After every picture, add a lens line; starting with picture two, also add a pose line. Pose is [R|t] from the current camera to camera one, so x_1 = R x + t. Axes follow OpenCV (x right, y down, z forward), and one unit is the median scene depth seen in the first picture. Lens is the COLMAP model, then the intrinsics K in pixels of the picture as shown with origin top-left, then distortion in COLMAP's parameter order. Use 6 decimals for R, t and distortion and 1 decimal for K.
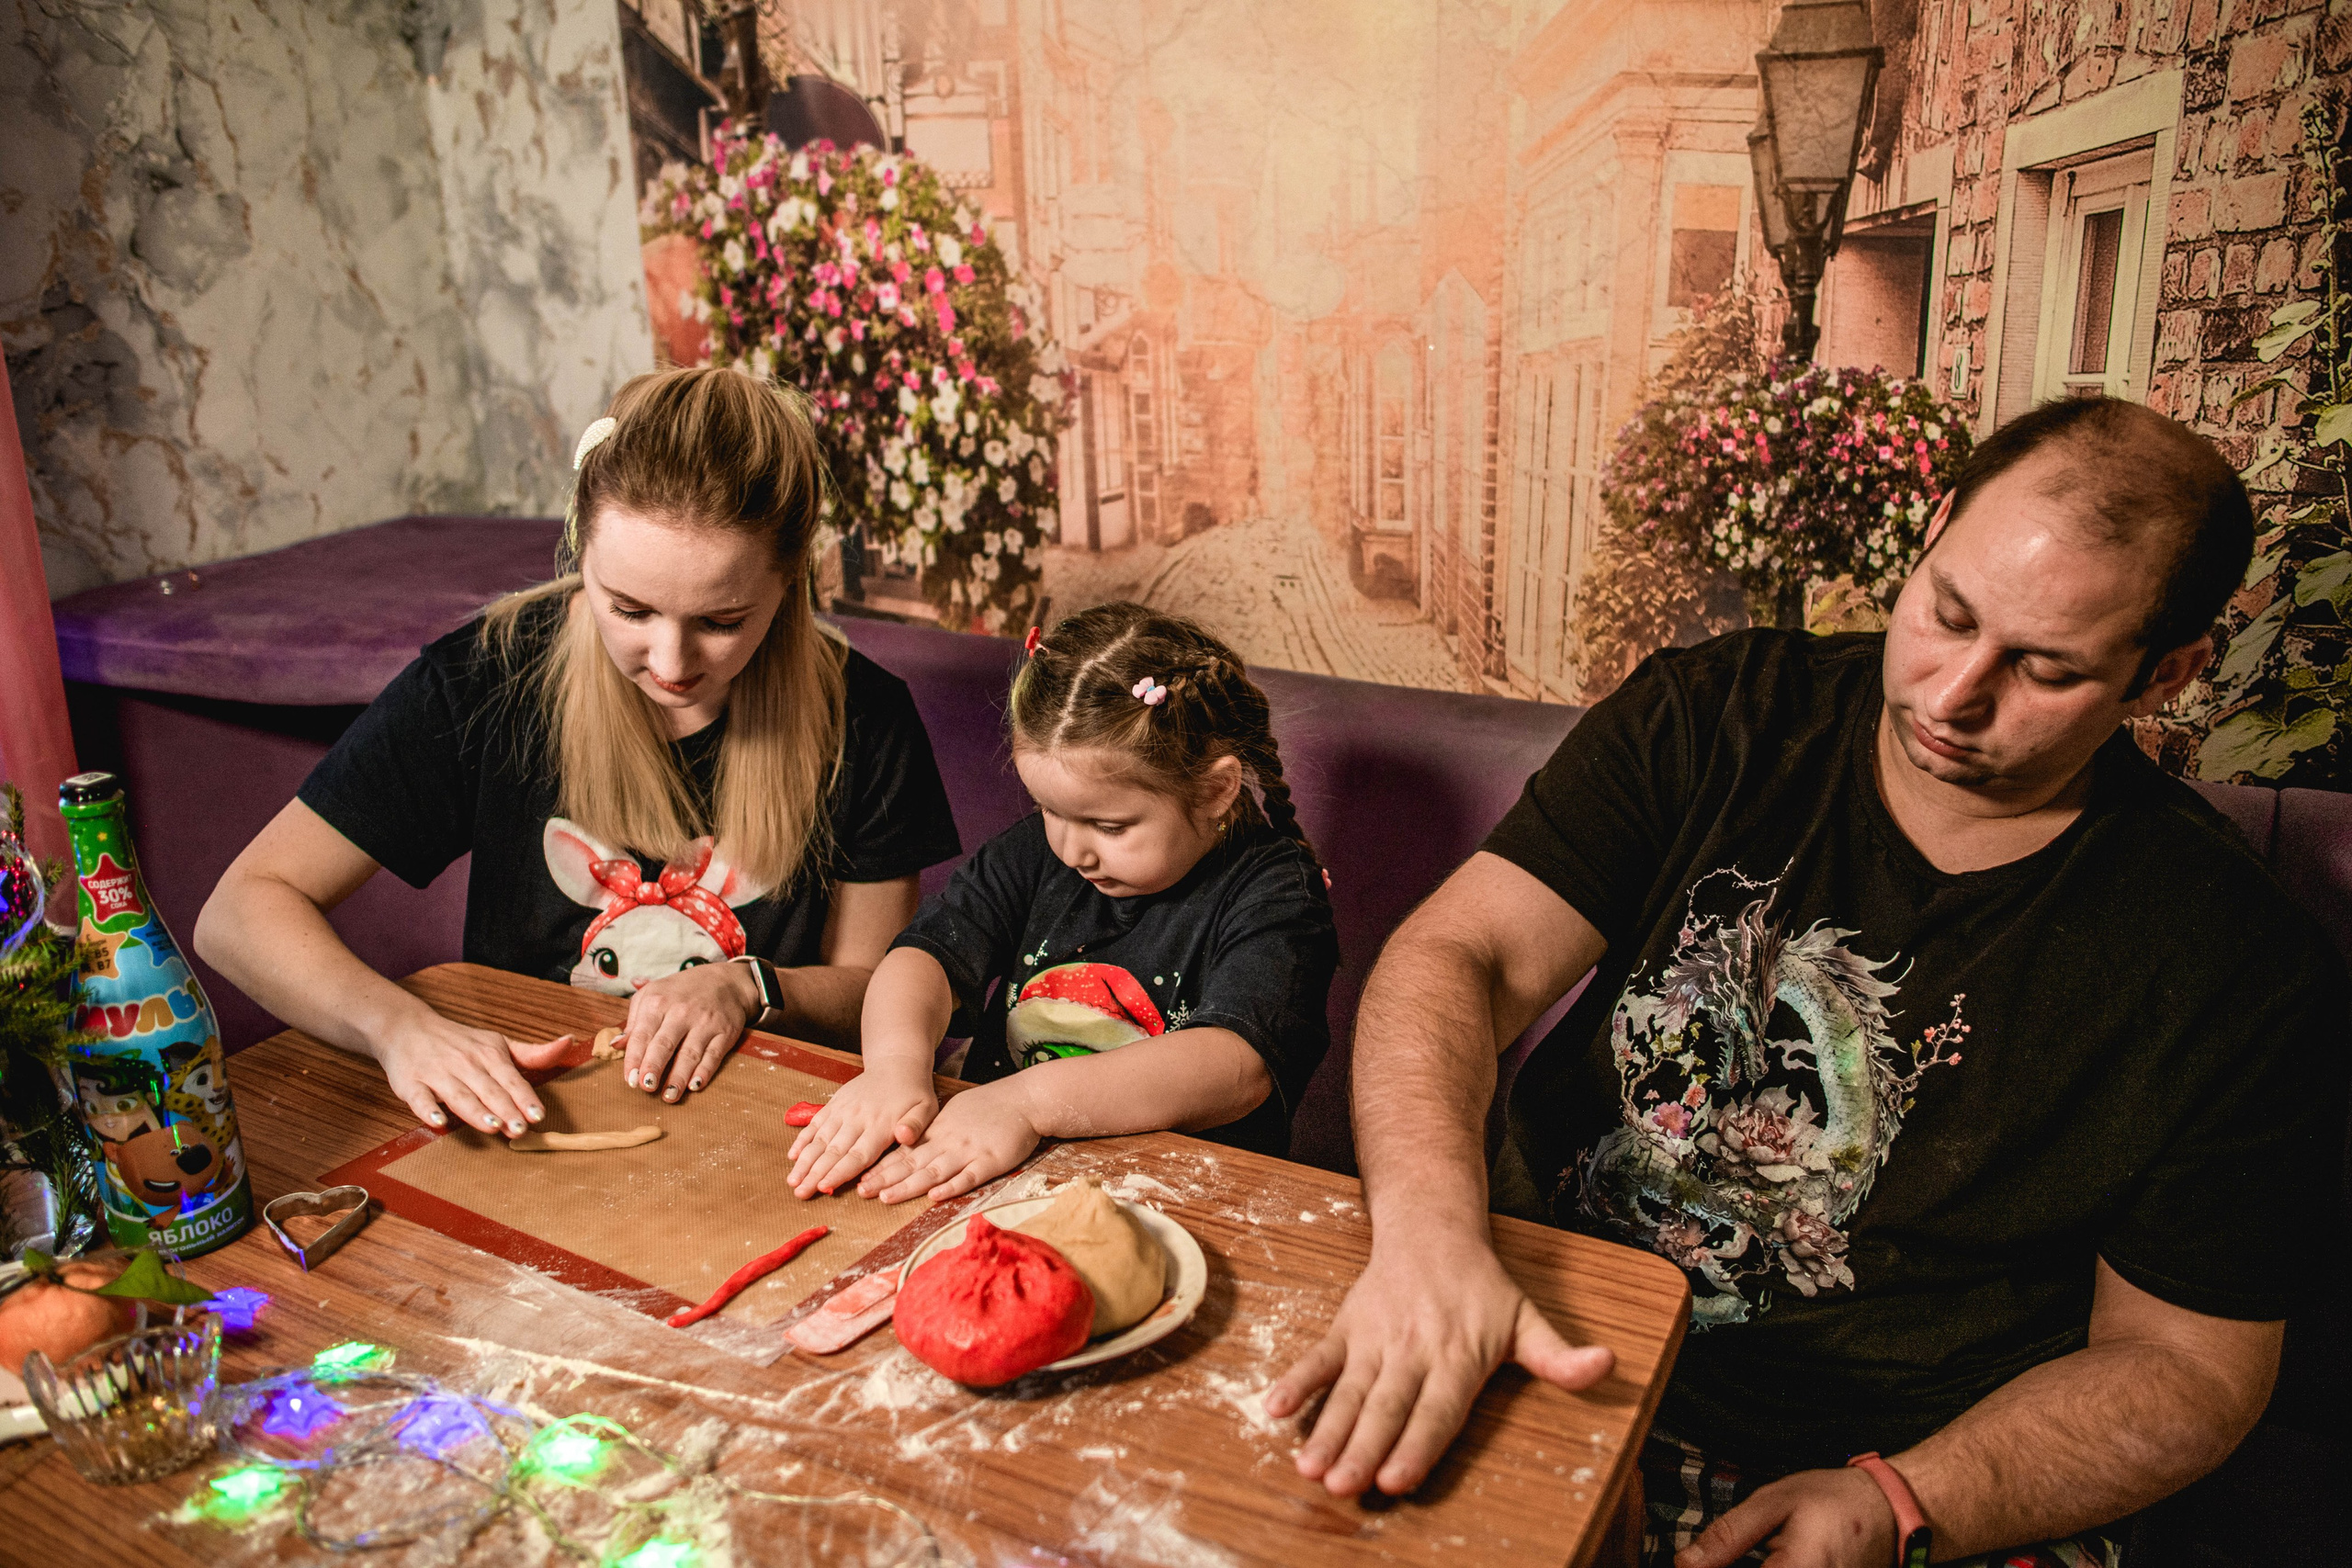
lens RADIAL K [[1969.1, 0, 1166.3], [0, 1969.1, 775.2], [0, 0, 1]] dist [-0.074151, 0.068339]
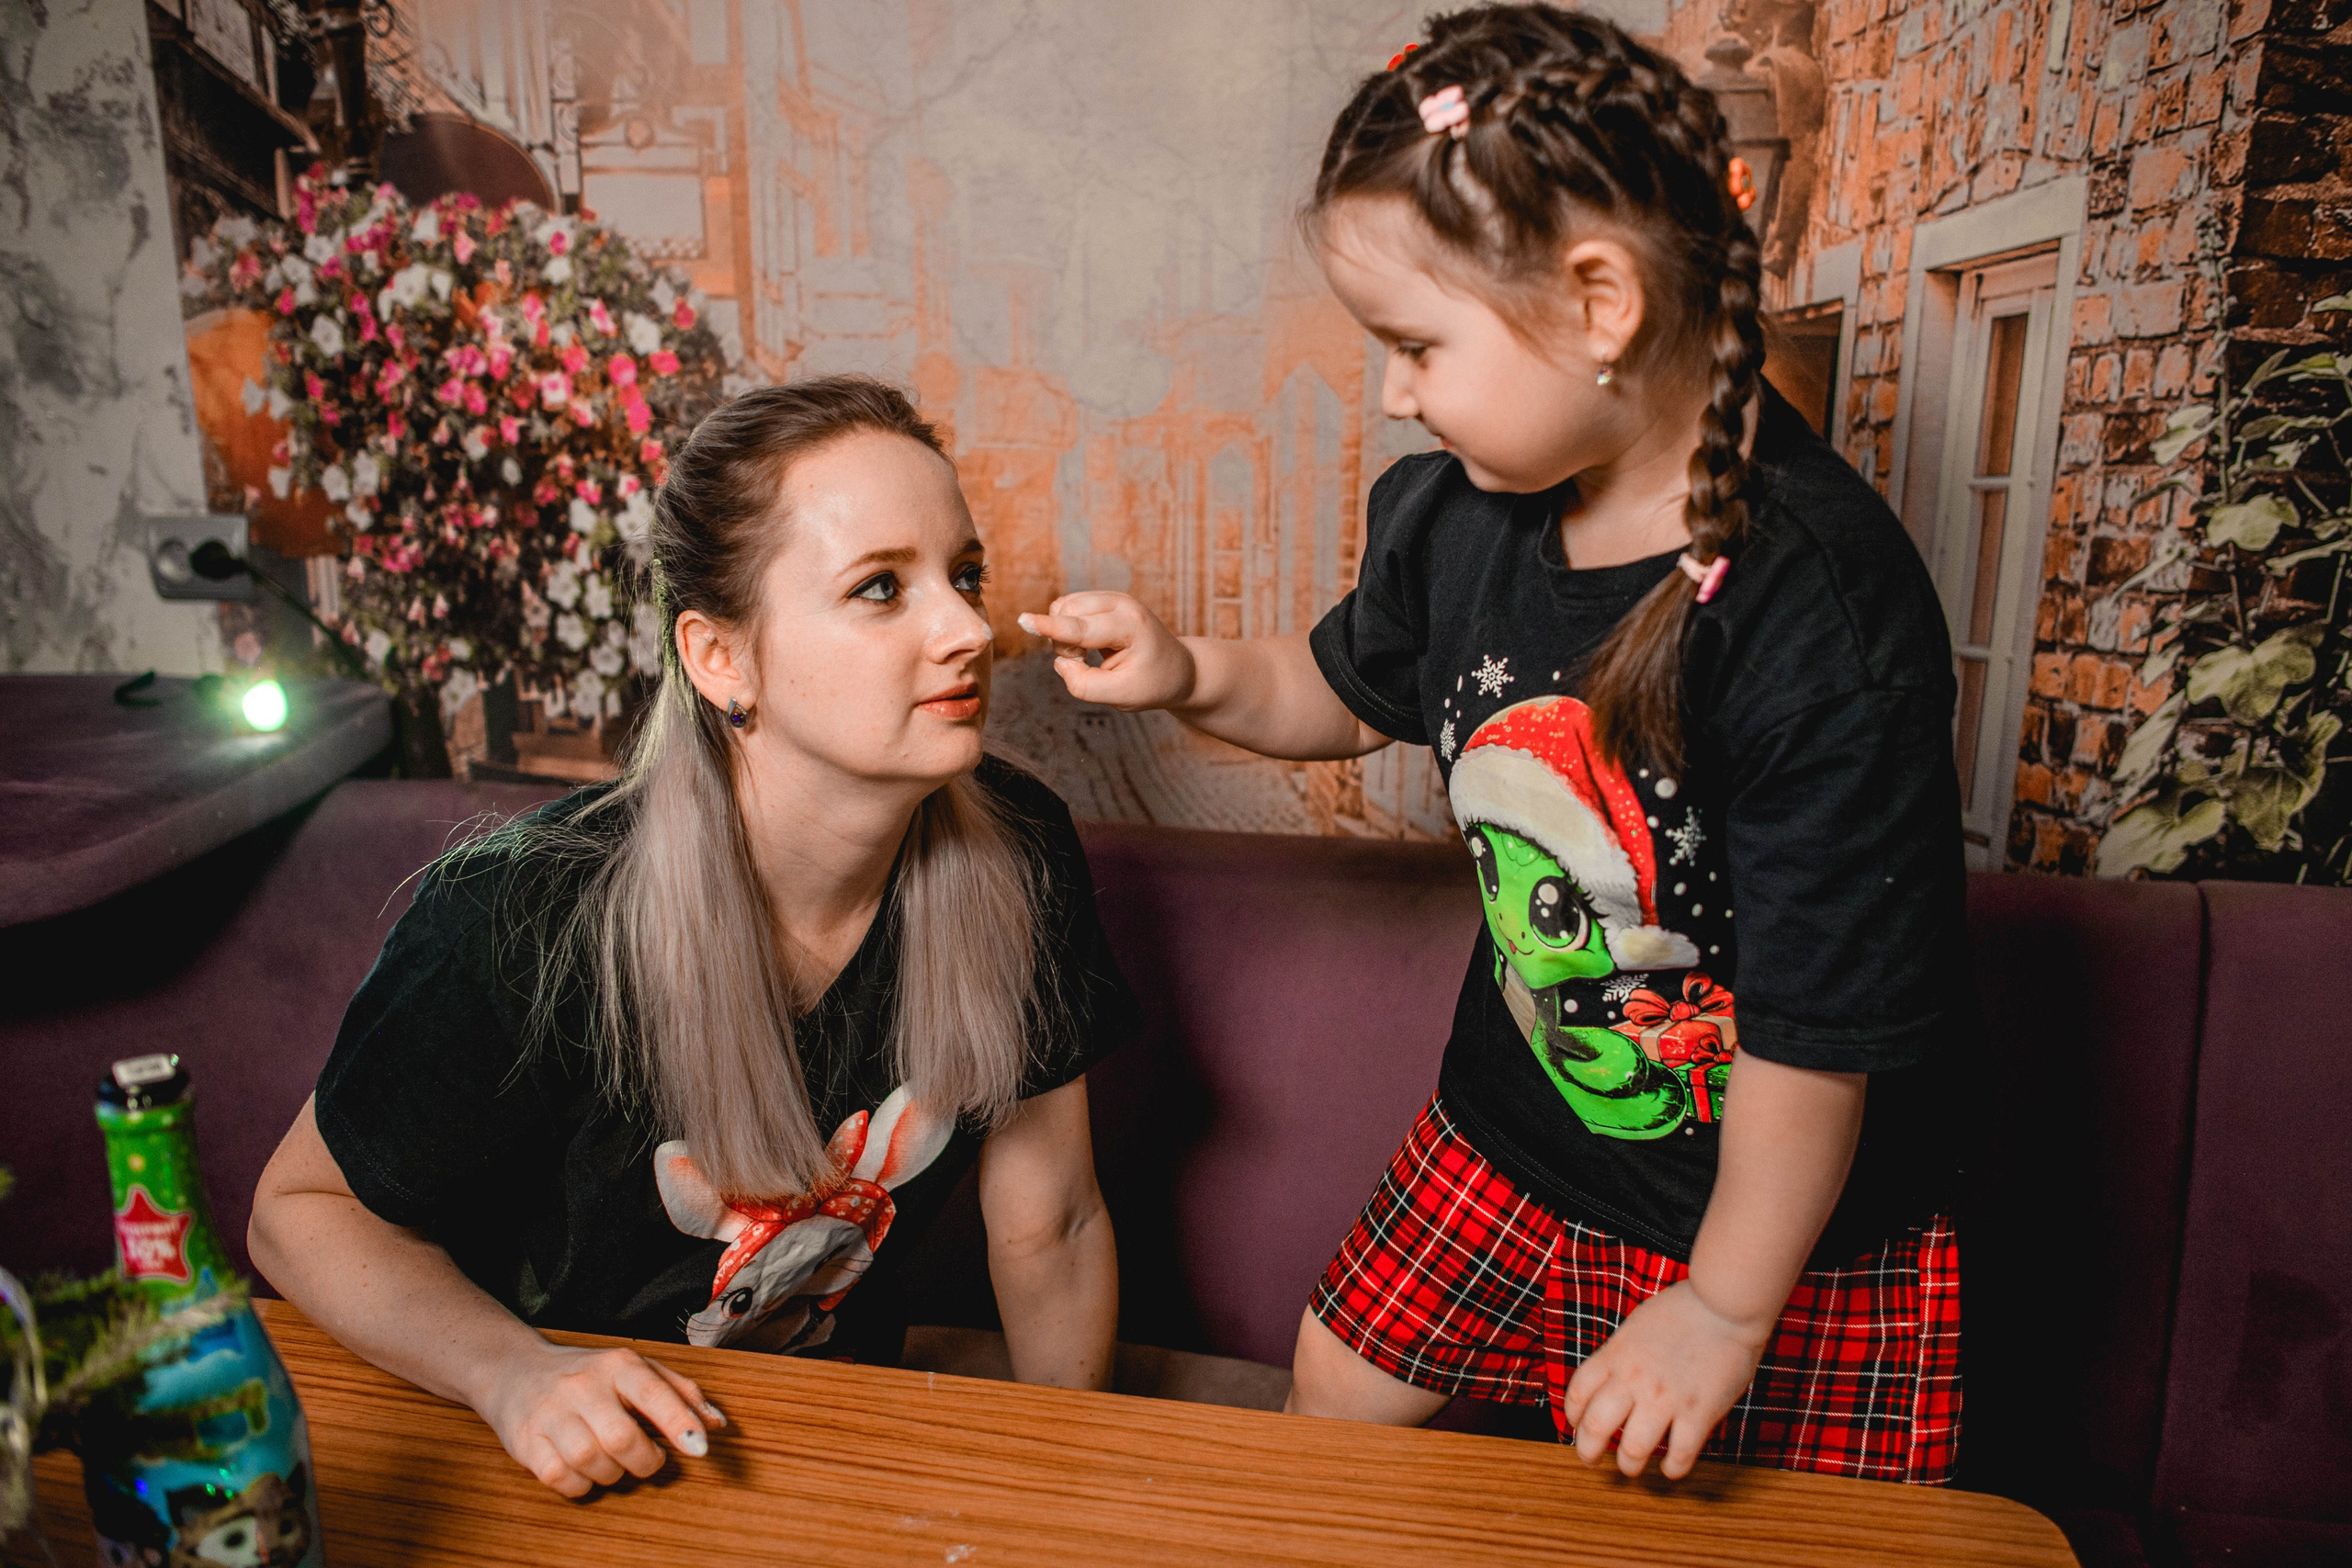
lens RADIAL K [[1979.6, 0, 1193.5], [0, 1979.6, 796.9], [0, 0, 1]] dist [-0.076147, 0.070703]
pose [[0.934306, -0.057210, 0.351852, -0.223030], [0.073487, 0.996748, -0.033069, -0.034691], [-0.348816, 0.056753, 0.935471, 0.184009]]
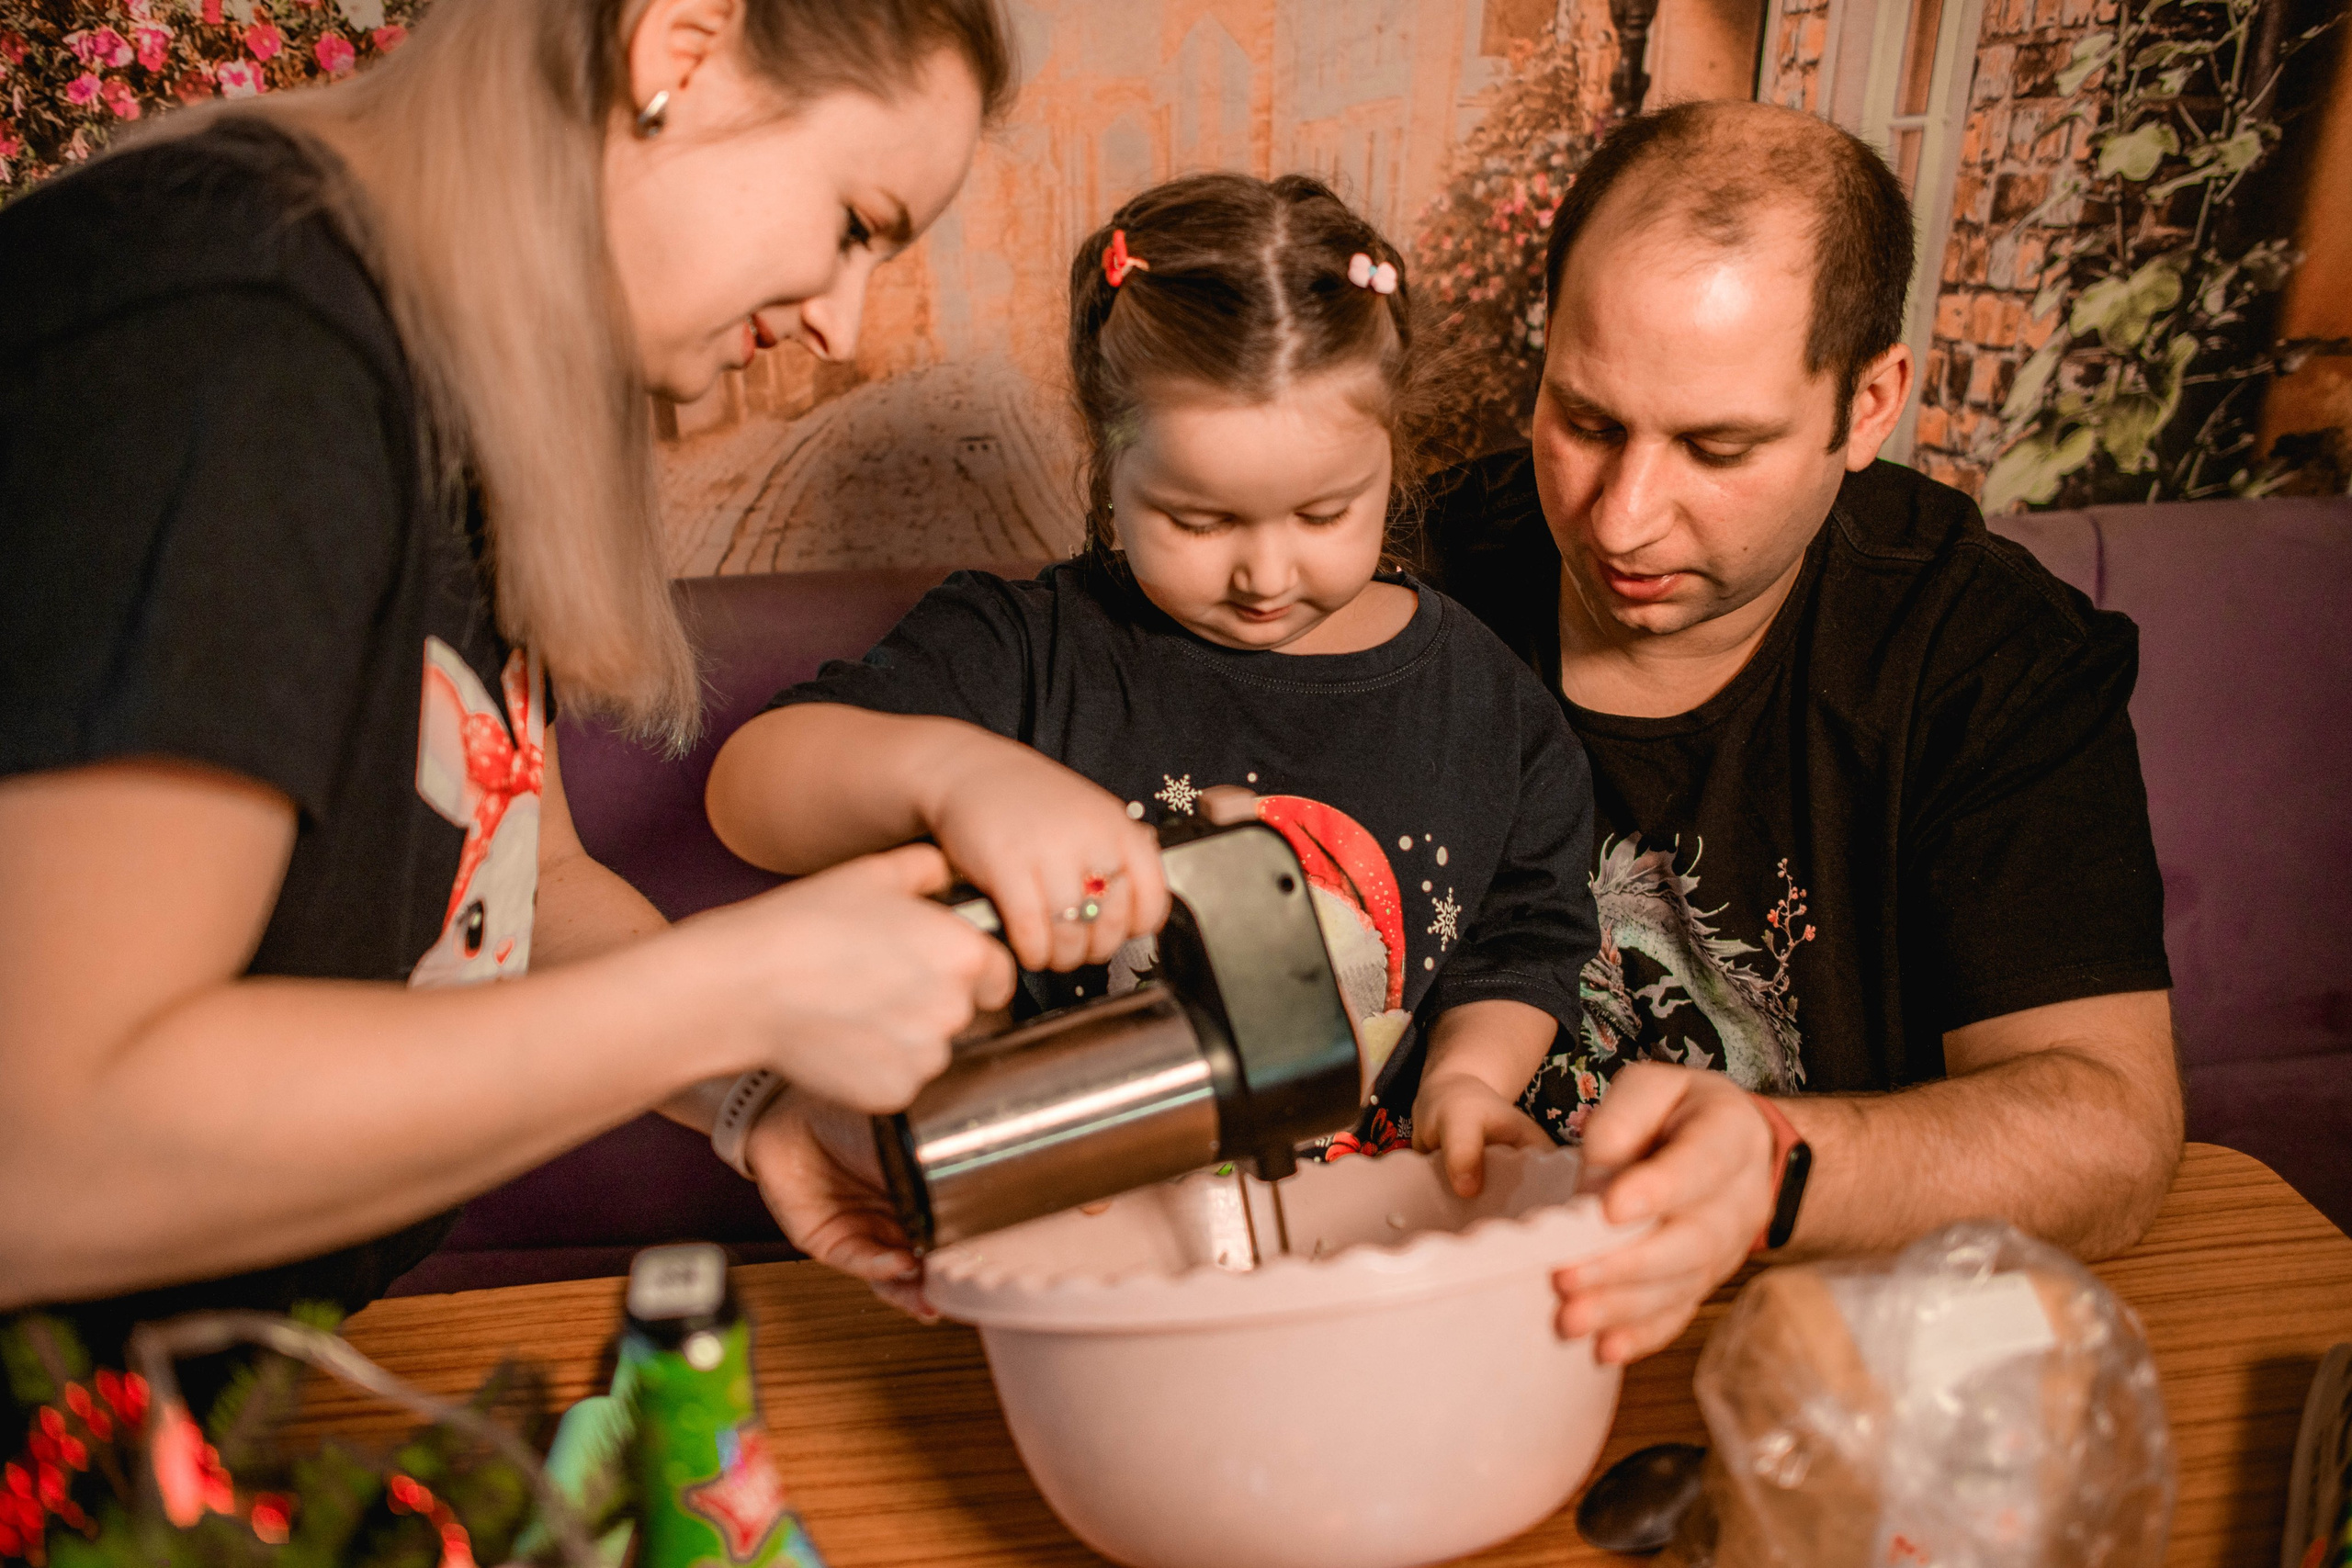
lens RADIAL K [[1979.6, 0, 1190.9], [0, 1979.6, 817.9], [0, 0, 1]] dist [-0.076147, 0.070703]
pose [[0.772226, -0.254759, 0.582035, -0.385044], [0.171858, 0.965695, 0.194672, -0.100495], [-0.611663, -0.050304, 0.789518, 0.364318]]
